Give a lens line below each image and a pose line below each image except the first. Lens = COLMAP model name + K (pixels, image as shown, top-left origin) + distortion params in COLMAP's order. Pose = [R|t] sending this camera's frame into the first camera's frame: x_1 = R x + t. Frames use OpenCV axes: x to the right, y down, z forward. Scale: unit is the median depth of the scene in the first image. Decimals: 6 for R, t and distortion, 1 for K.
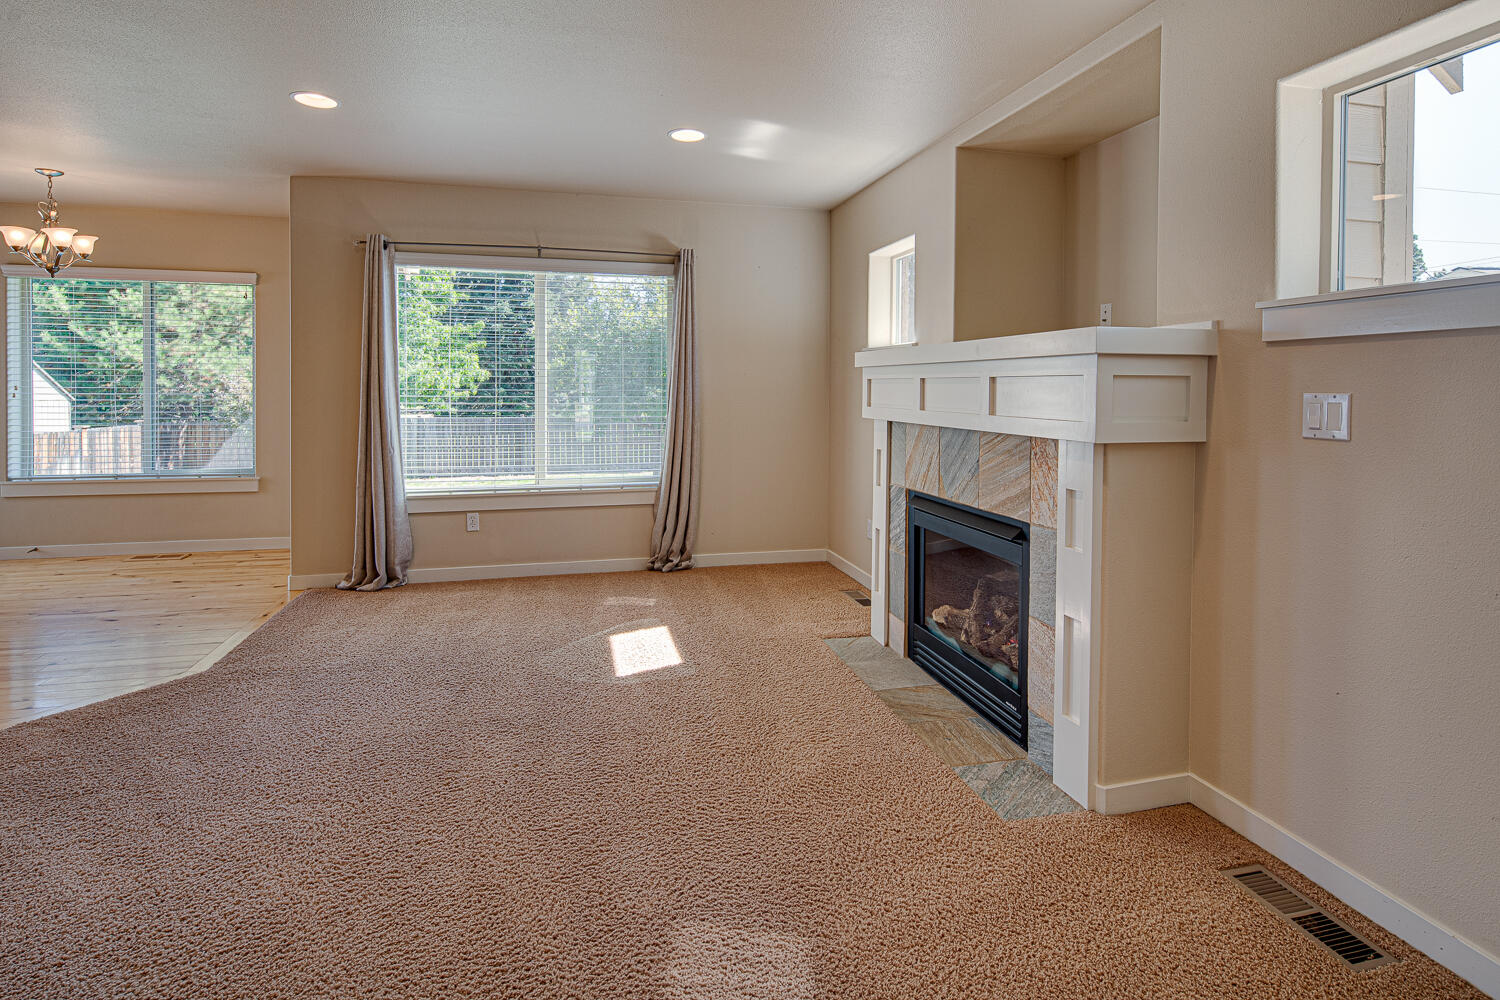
lens RADIAL K [[735.7, 0, 746.3], [0, 735.7, 396.3], [0, 0, 1]] dist [-0.000317, -0.000877]
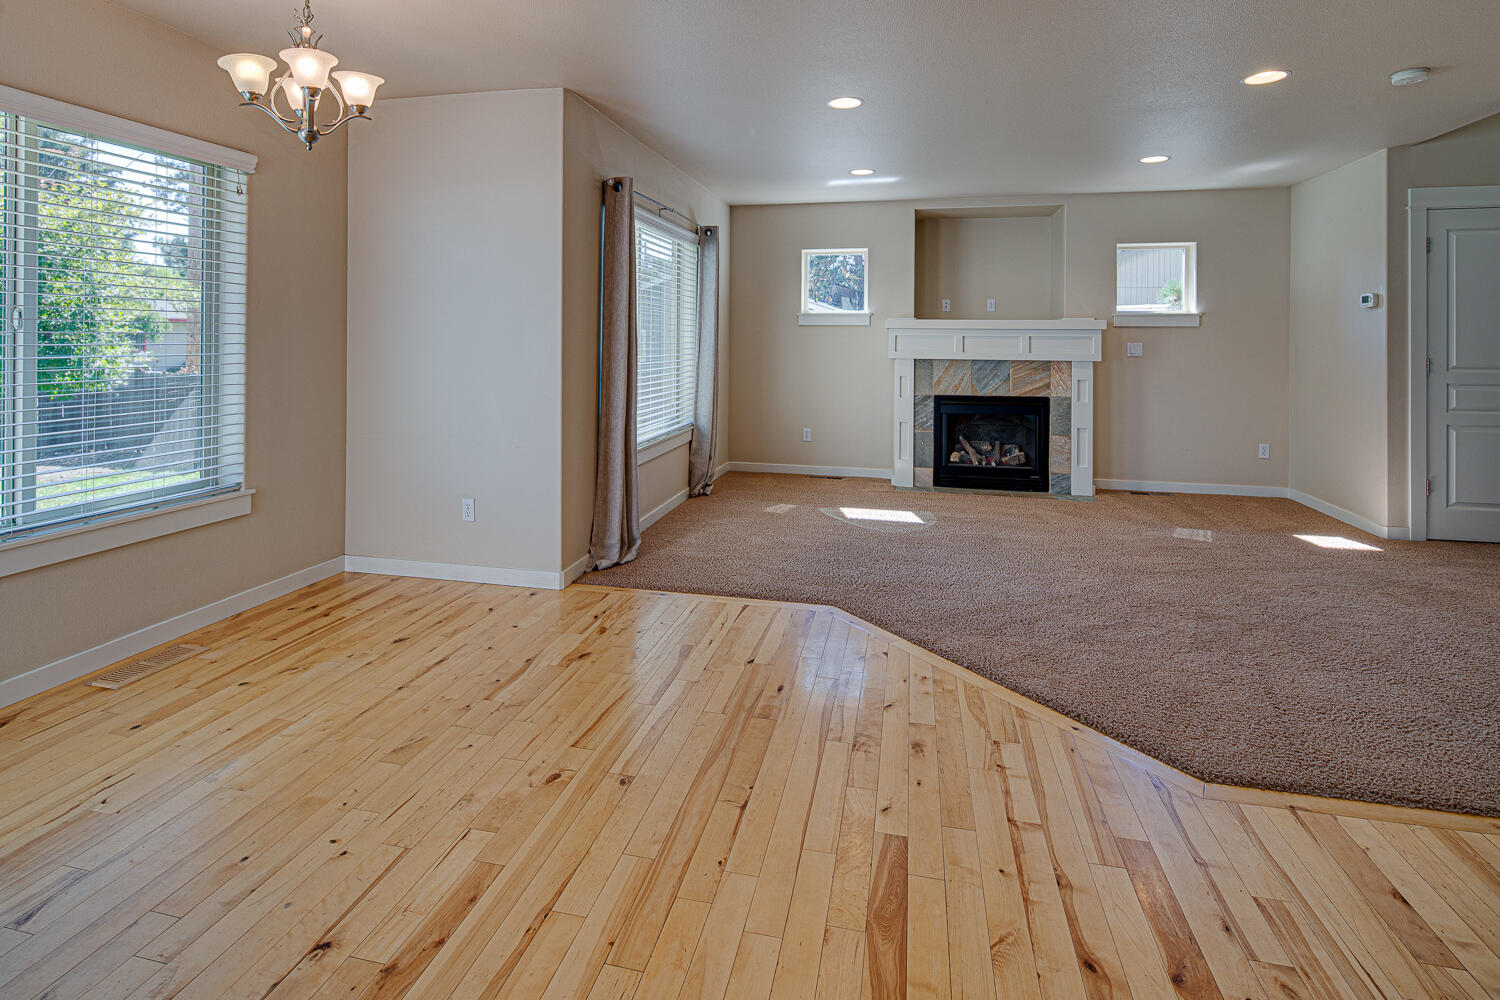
lens RADIAL K [[737.9, 0, 751.8], [0, 737.9, 340.9], [0, 0, 1]] dist [0.003278, -0.001505]
pose [[0.448180, -0.003876, 0.893935, -1.680516], [0.005712, 0.999983, 0.001472, -0.016932], [-0.893925, 0.004447, 0.448194, 0.586065]]
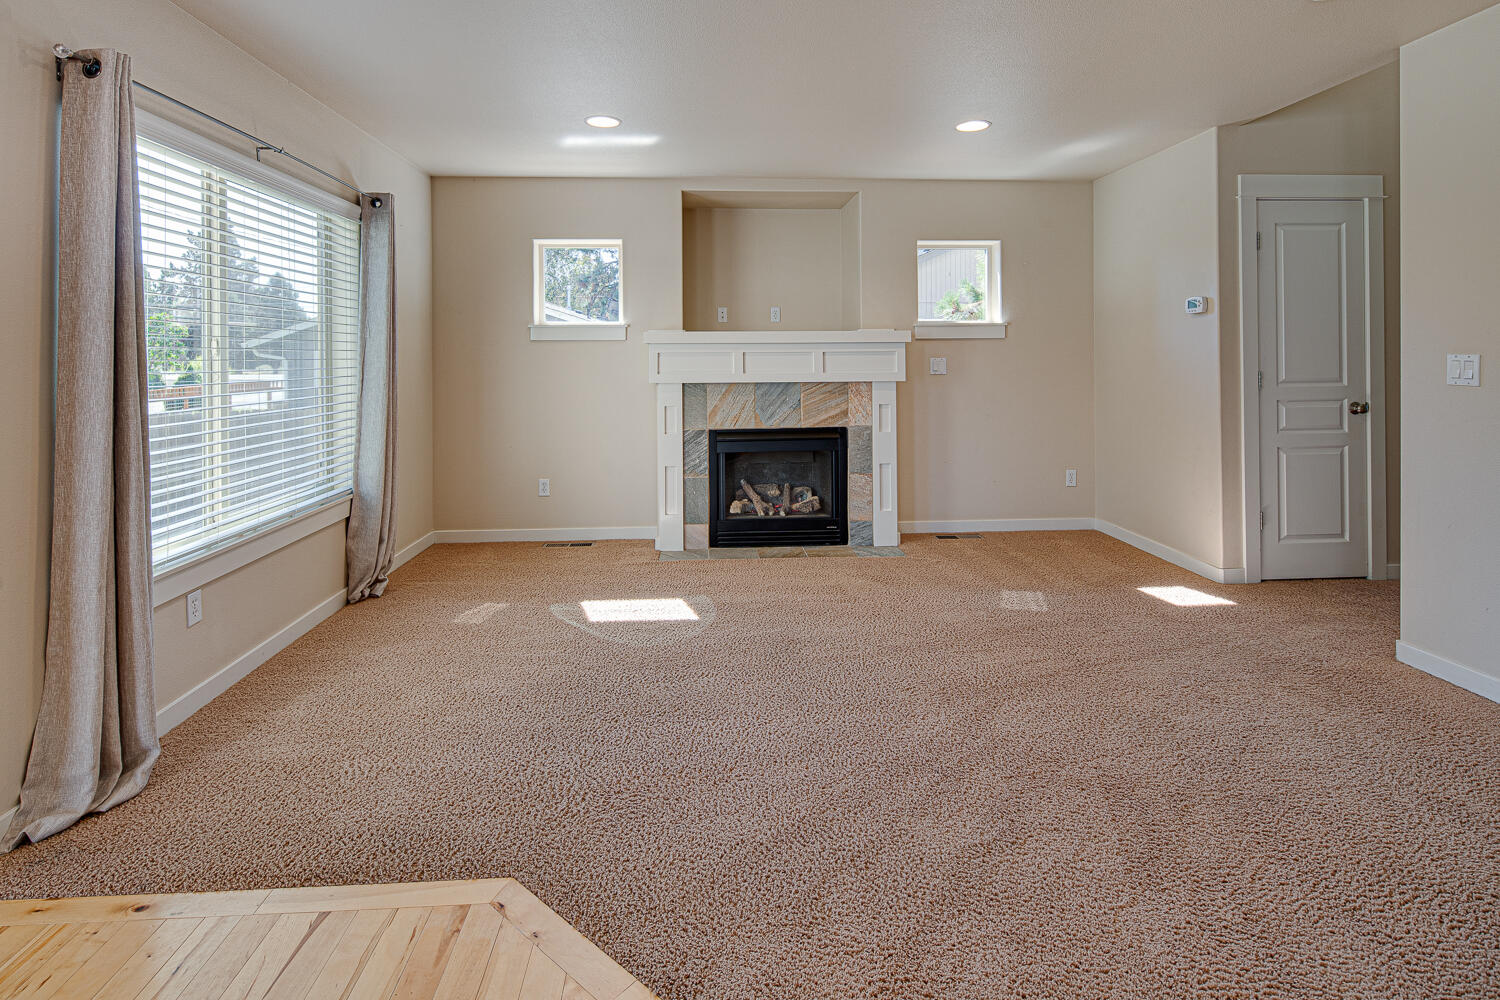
lens RADIAL K [[737.9, 0, 751.8], [0, 737.9, 340.9], [0, 0, 1]] dist [0.003278, -0.001505]
pose [[0.172431, 0.015309, 0.984903, -1.205501], [0.020195, 0.999614, -0.019073, -0.018342], [-0.984815, 0.023179, 0.172055, 0.677257]]
